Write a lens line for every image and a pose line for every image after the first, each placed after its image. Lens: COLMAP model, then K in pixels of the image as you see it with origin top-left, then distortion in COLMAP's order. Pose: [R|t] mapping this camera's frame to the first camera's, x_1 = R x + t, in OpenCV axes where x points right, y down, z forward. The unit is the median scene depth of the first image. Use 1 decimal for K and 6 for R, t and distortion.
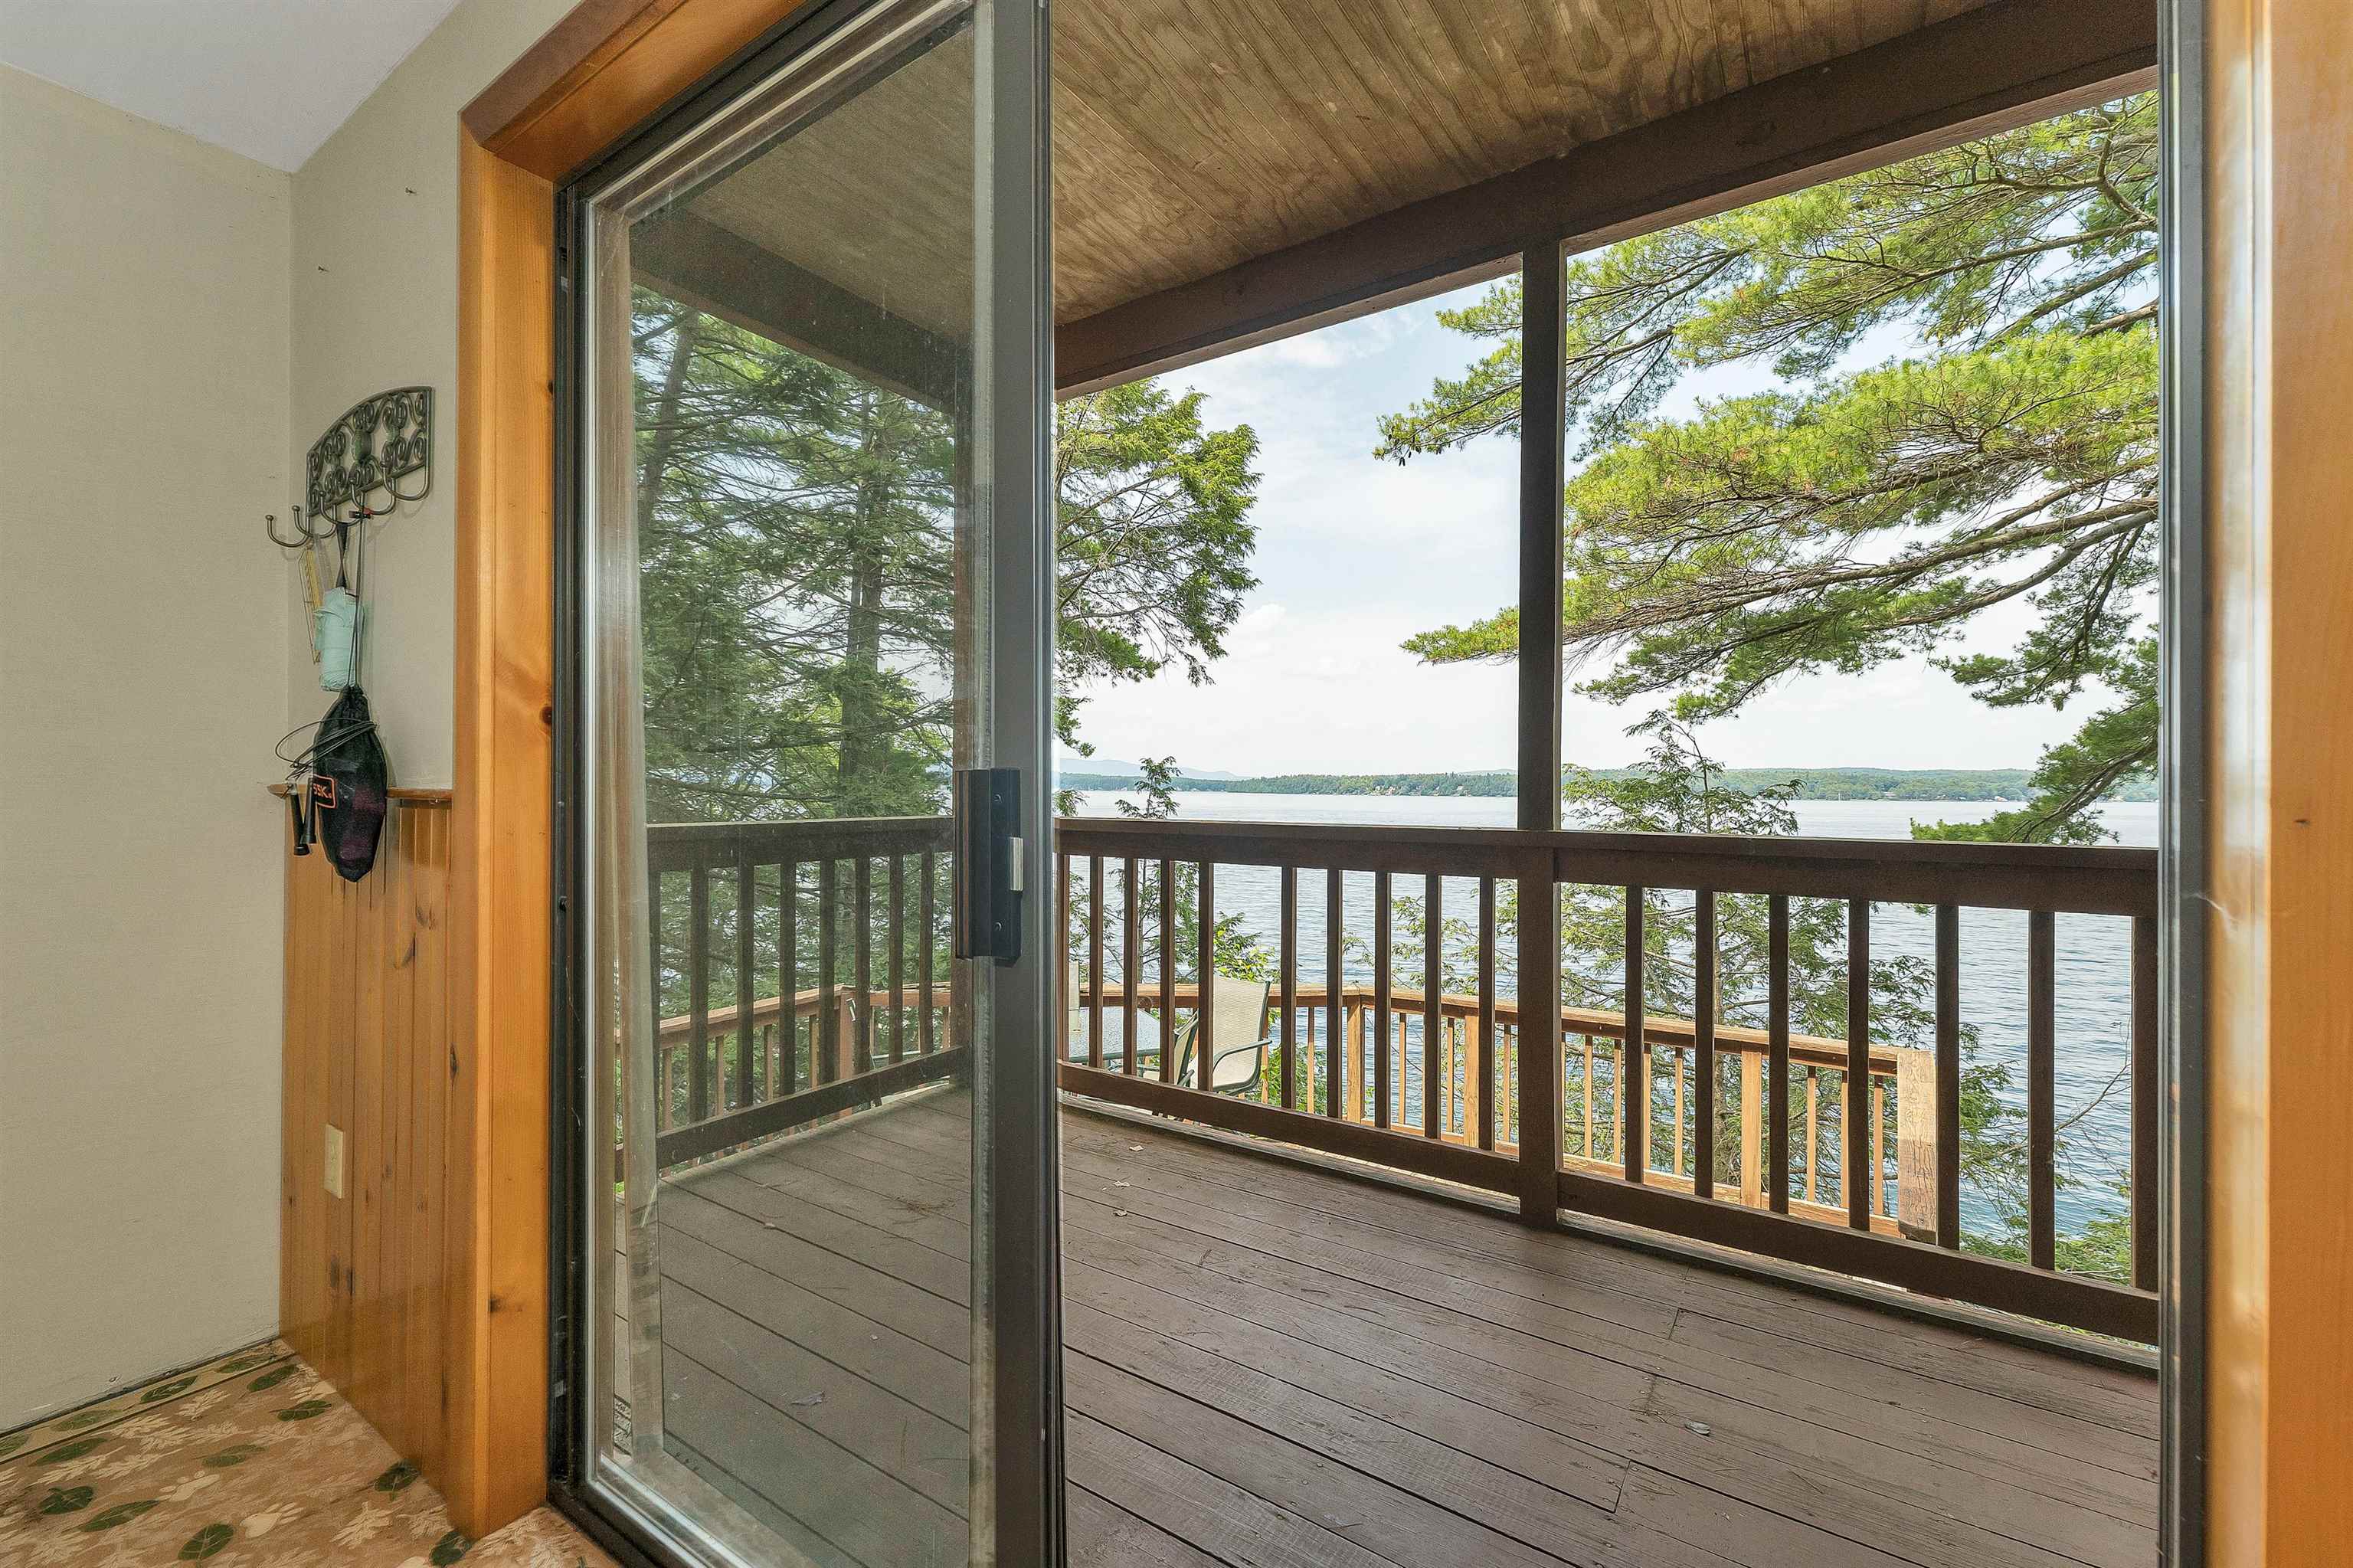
lens RADIAL K [[989.7, 0, 1176.5], [0, 989.7, 784.0], [0, 0, 1]] dist [0.003212, 0.000156]
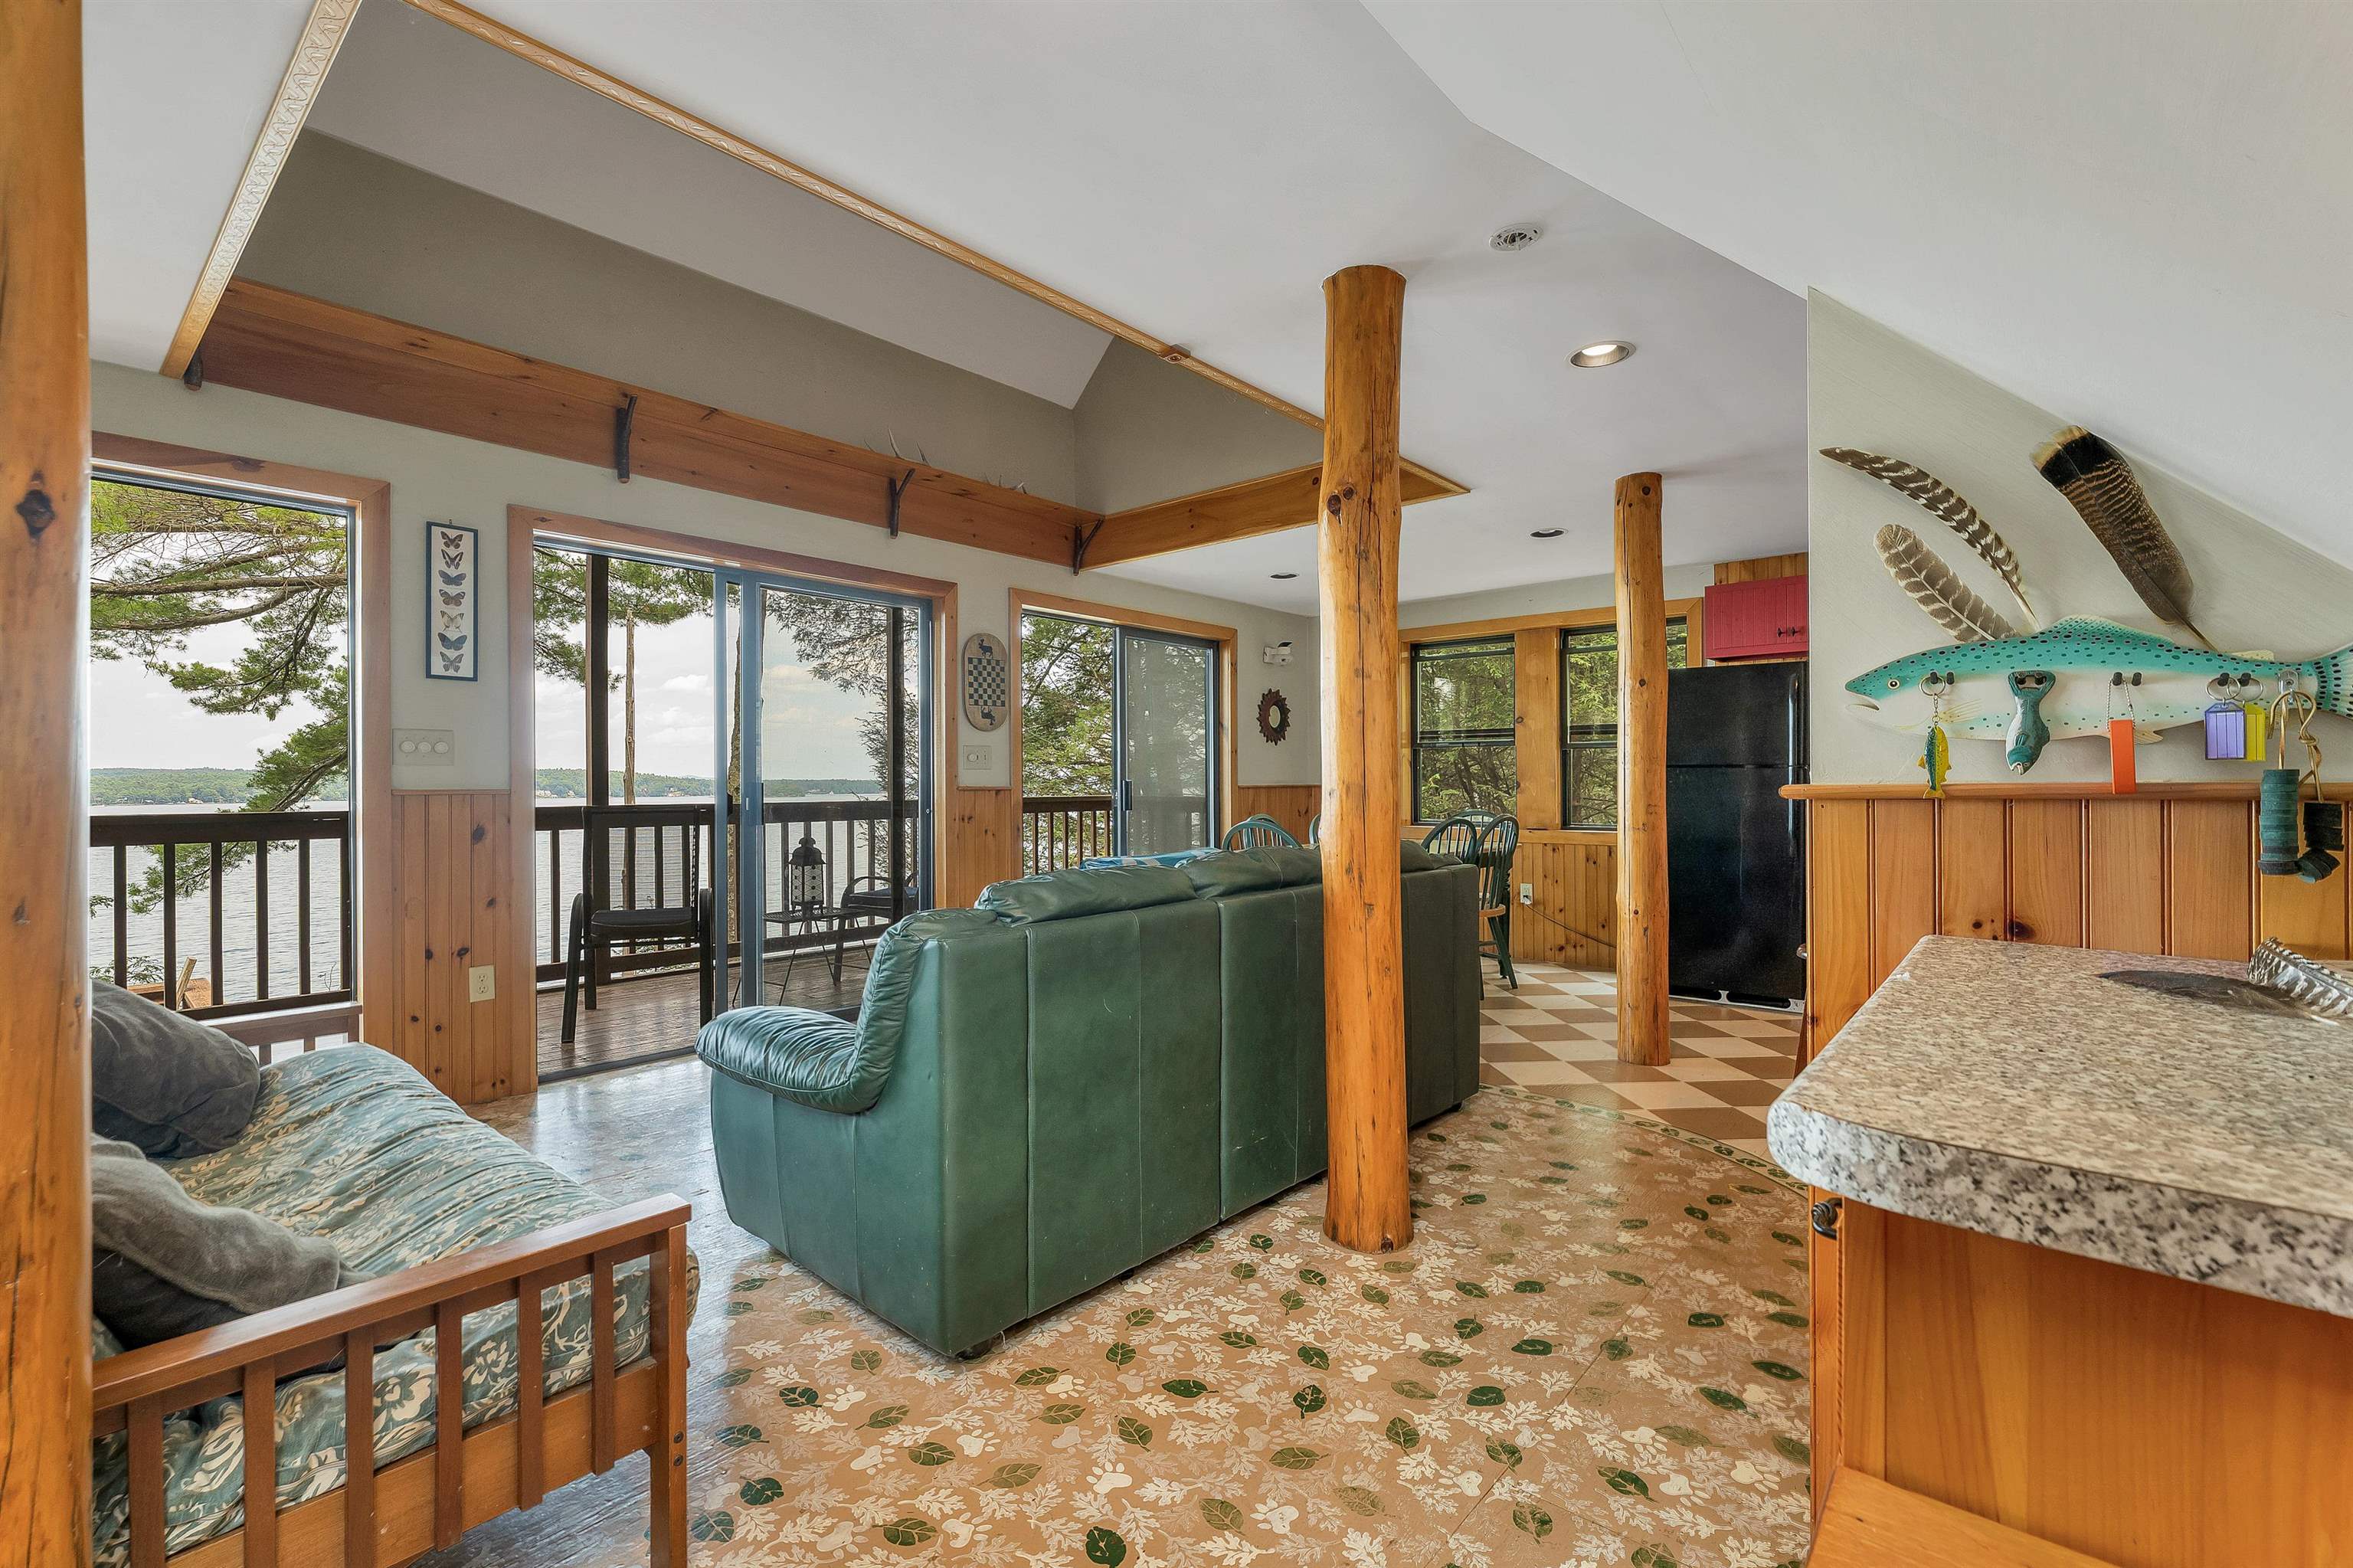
lens RADIAL K [[1032.4, 0, 1176.5], [0, 1032.4, 784.0], [0, 0, 1]] dist [-0.002039, -0.000422]
pose [[0.115302, -0.005645, 0.993314, -0.180271], [0.005477, 0.999972, 0.005047, -0.000975], [-0.993315, 0.004858, 0.115330, -0.181754]]
